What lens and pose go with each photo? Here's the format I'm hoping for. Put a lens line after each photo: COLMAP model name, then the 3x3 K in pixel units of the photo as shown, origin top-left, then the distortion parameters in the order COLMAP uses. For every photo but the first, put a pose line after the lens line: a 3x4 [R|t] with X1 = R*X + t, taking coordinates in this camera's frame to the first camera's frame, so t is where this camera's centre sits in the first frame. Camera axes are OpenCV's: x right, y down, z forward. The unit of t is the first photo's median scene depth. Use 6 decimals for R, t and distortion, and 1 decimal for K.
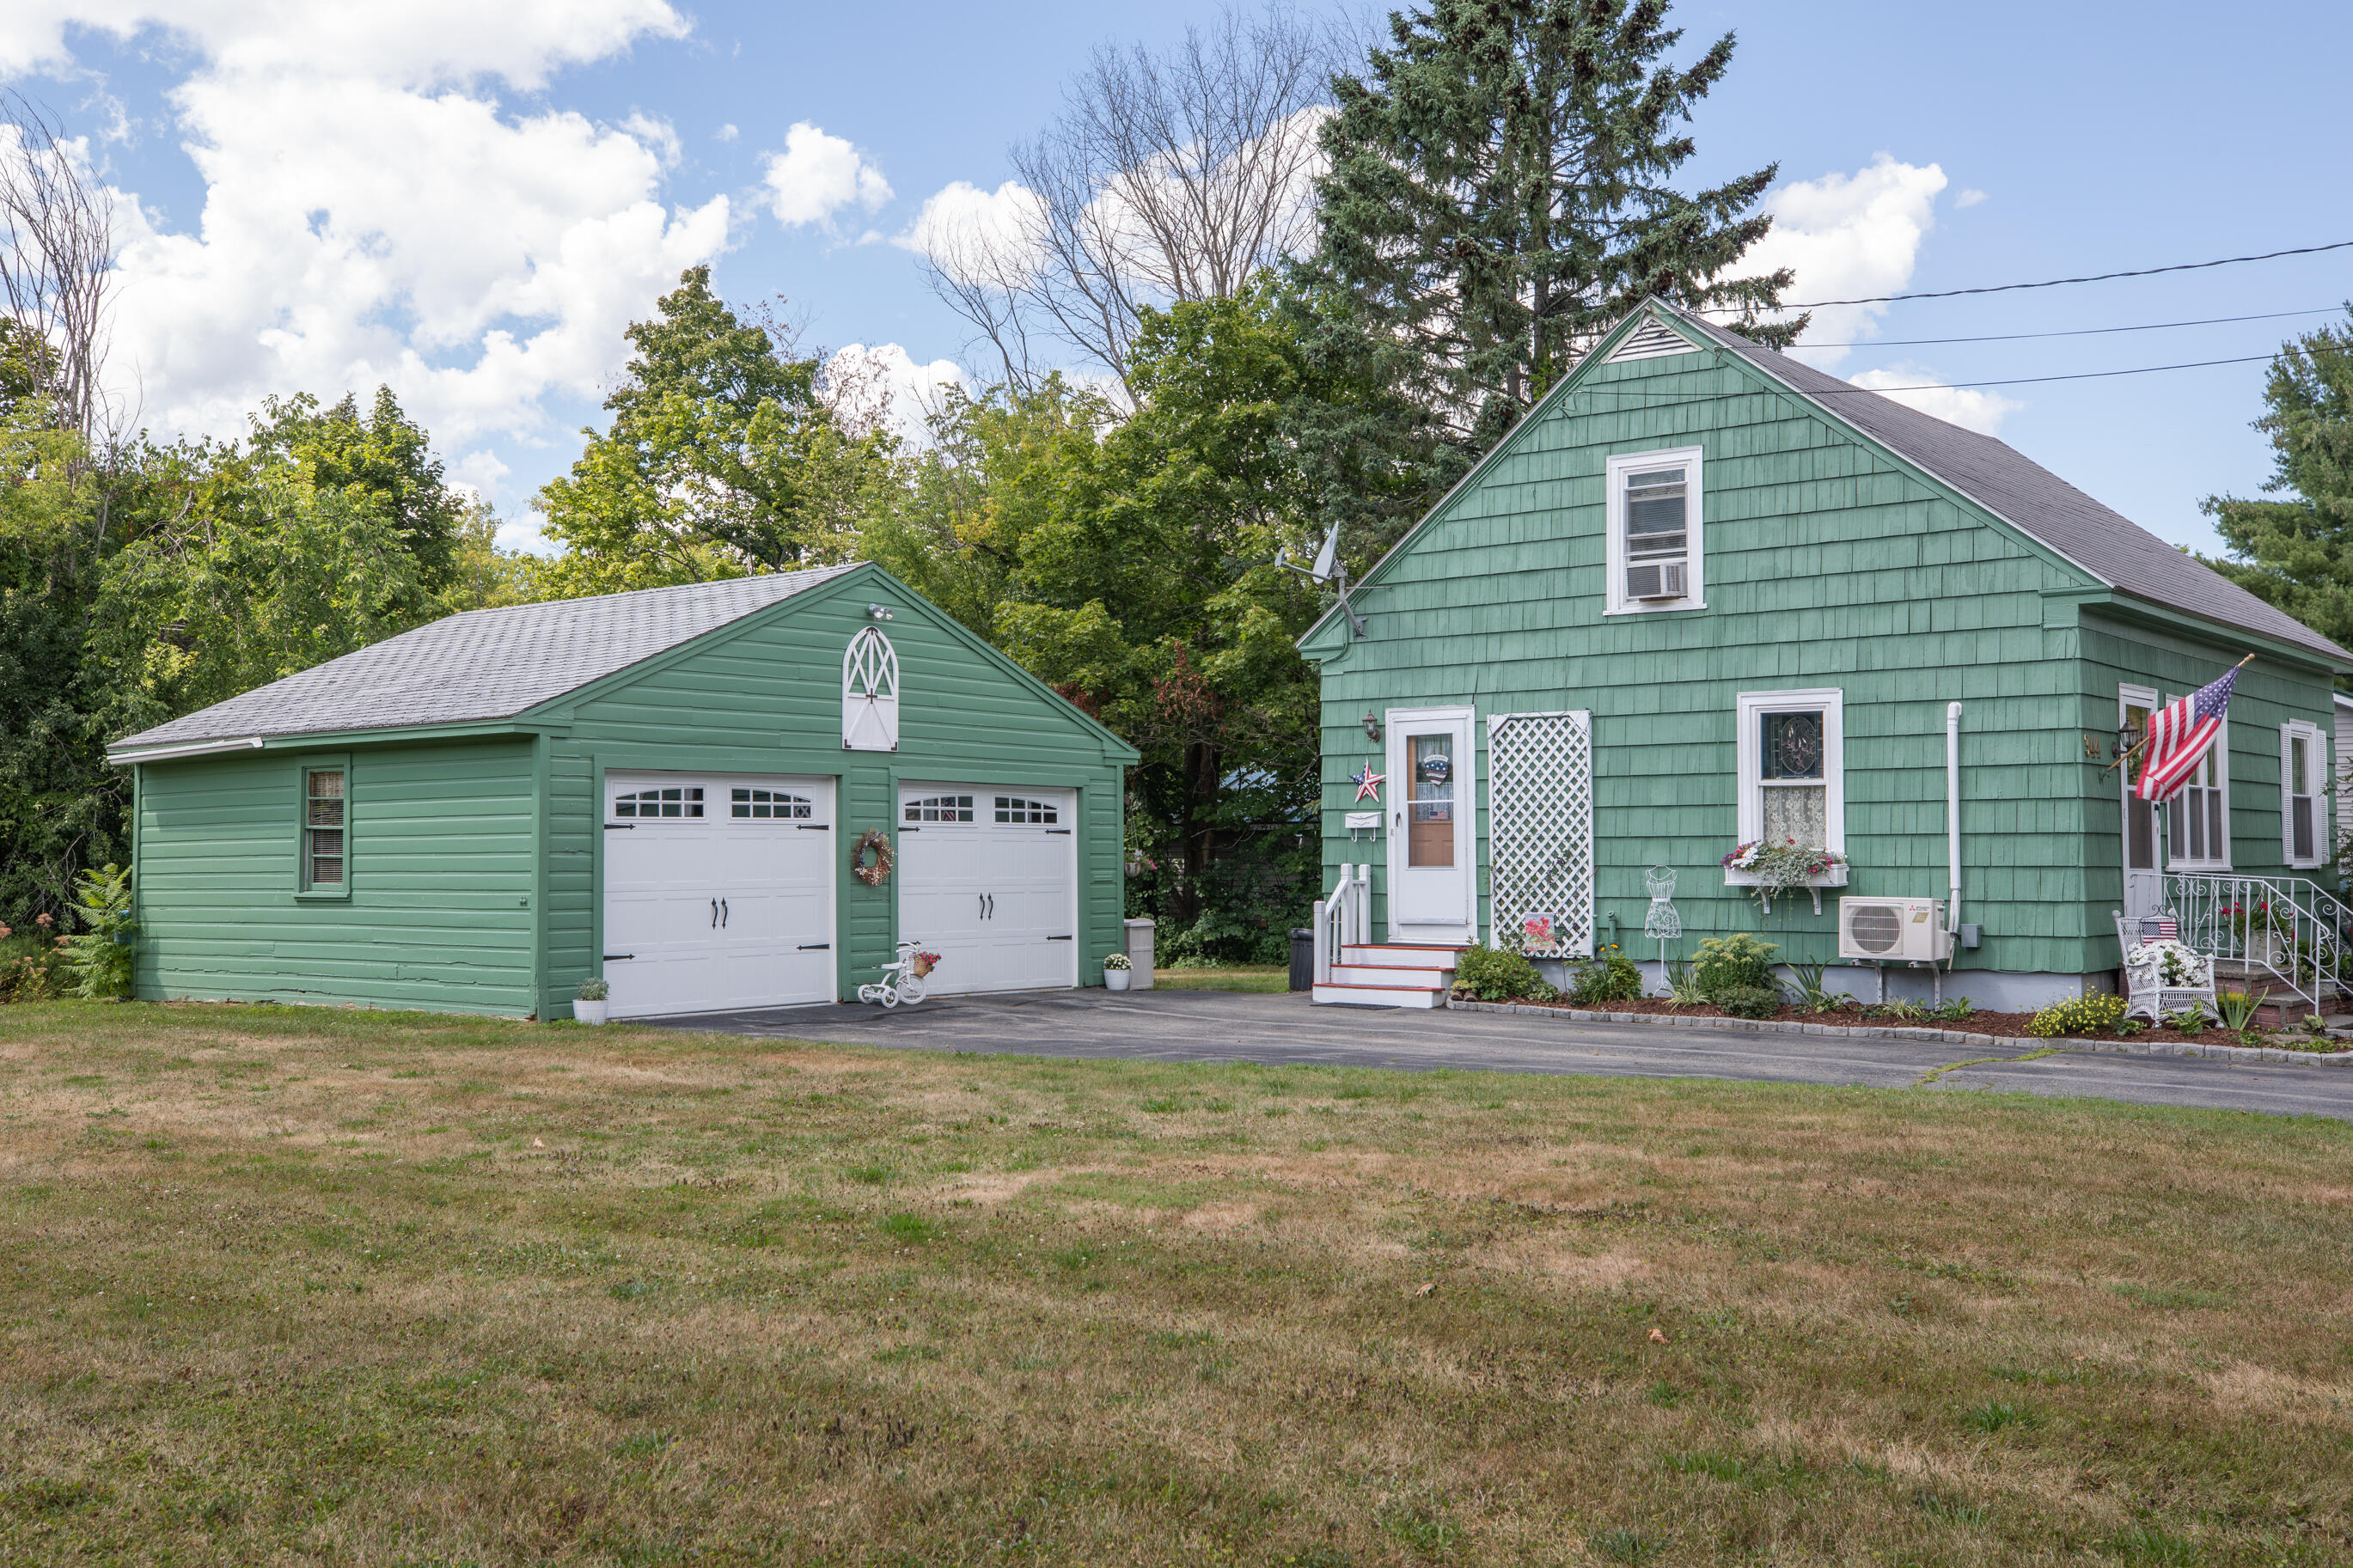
lens RADIAL K [[2171.1, 0, 1176.3], [0, 2171.1, 779.7], [0, 0, 1]] dist [0.039576, 0.000000]
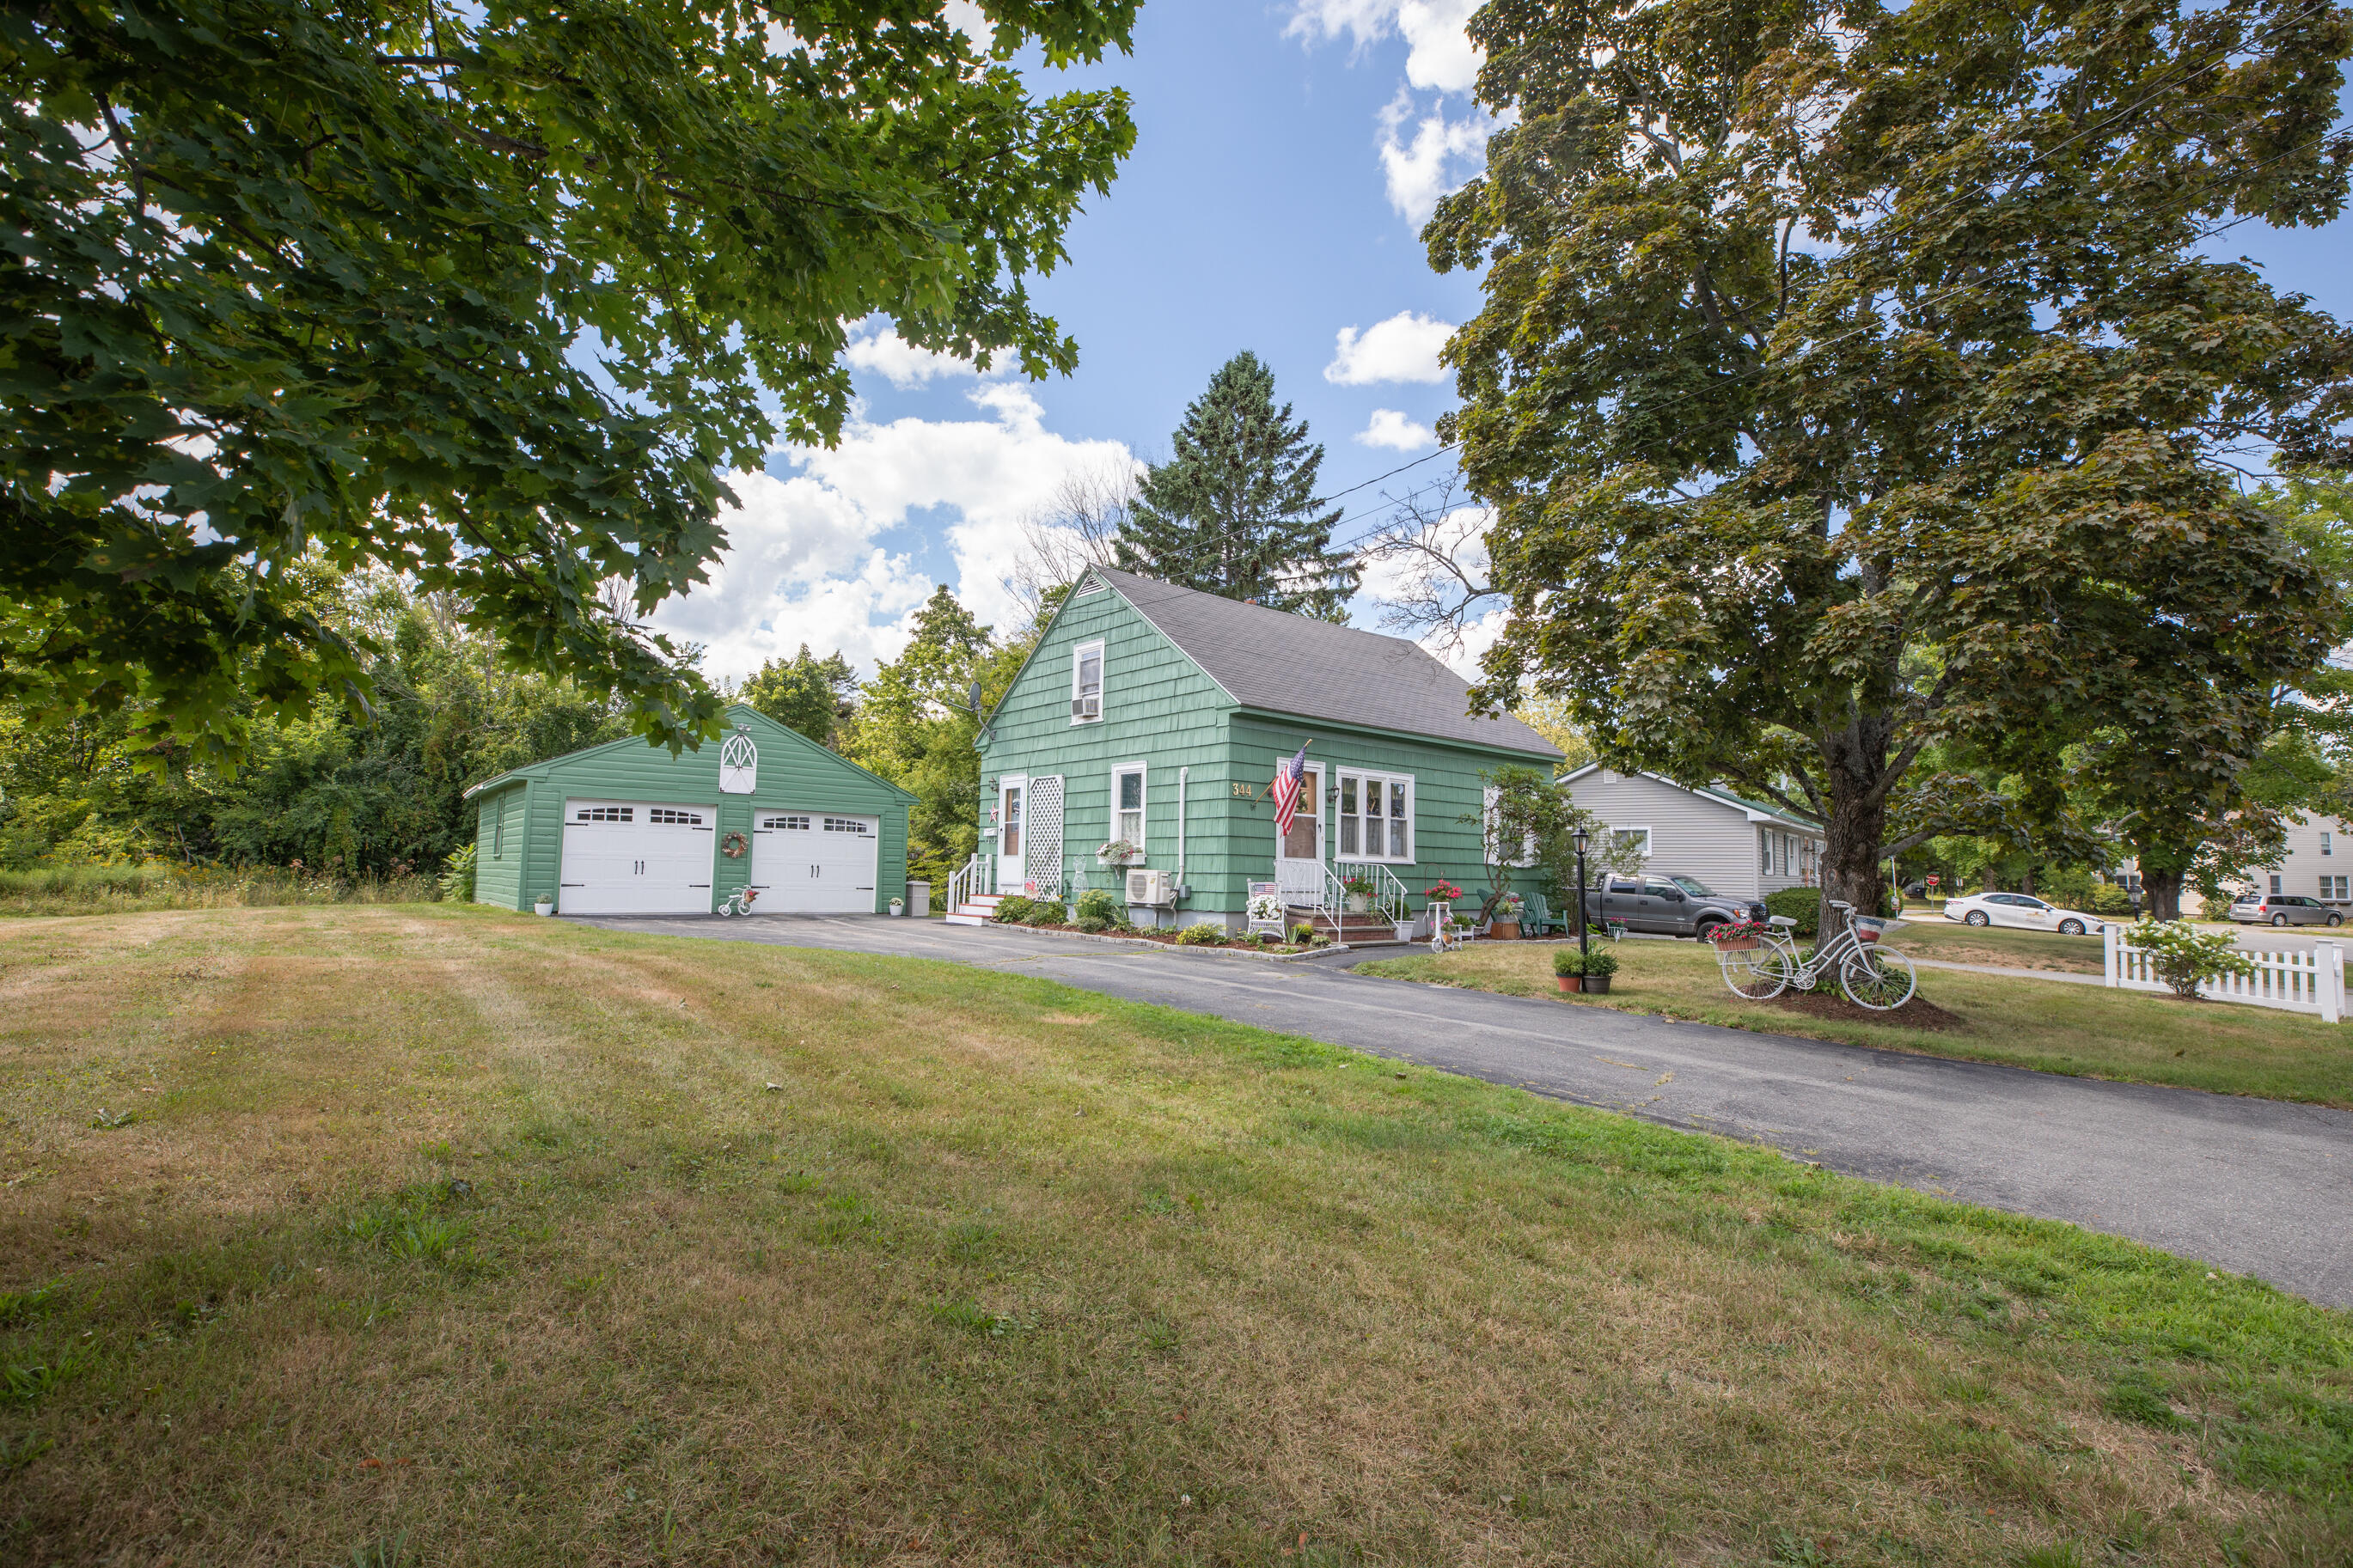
lens RADIAL K [[1056.1, 0, 1175.4], [0, 1056.1, 782.3], [0, 0, 1]] dist [-0.000873, -0.000073]
pose [[0.976127, 0.003536, -0.217170, 0.498105], [-0.015329, 0.998496, -0.052646, 0.023685], [0.216657, 0.054719, 0.974713, 0.100791]]
